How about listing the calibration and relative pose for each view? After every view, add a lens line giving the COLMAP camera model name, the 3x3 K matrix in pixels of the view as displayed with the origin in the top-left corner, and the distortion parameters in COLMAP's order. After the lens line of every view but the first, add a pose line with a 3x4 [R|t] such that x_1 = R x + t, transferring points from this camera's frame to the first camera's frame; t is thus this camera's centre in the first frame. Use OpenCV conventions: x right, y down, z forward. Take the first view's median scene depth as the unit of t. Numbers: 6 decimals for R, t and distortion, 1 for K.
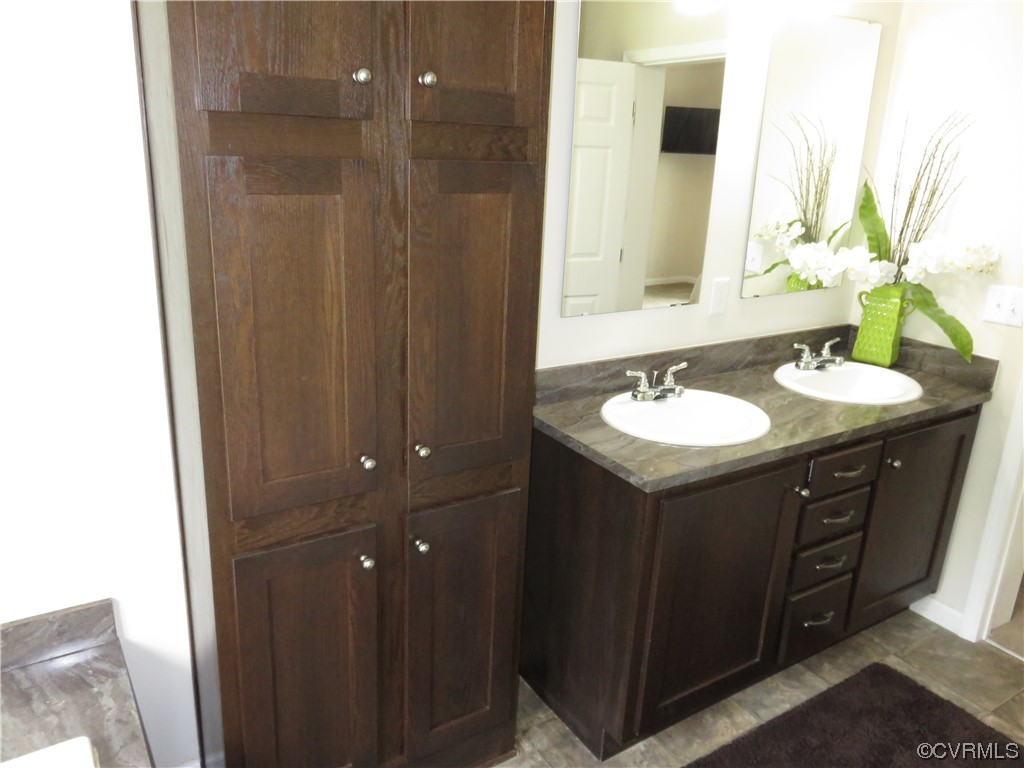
lens RADIAL K [[773.2, 0, 514.8], [0, 773.2, 380.5], [0, 0, 1]] dist [-0.005528, 0.001043]
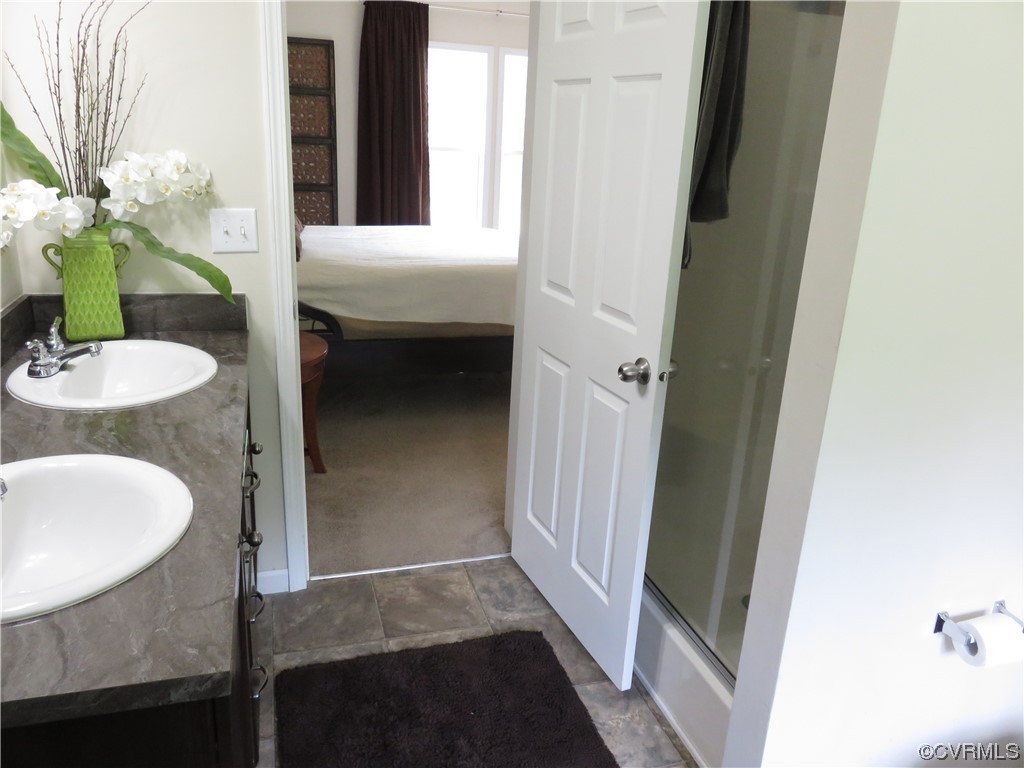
lens RADIAL K [[773.2, 0, 514.8], [0, 773.2, 380.5], [0, 0, 1]] dist [-0.005528, 0.001043]
pose [[0.266005, -0.328582, 0.906242, -0.112786], [0.243150, 0.932586, 0.266763, -0.090428], [-0.932802, 0.149392, 0.327967, 0.429525]]
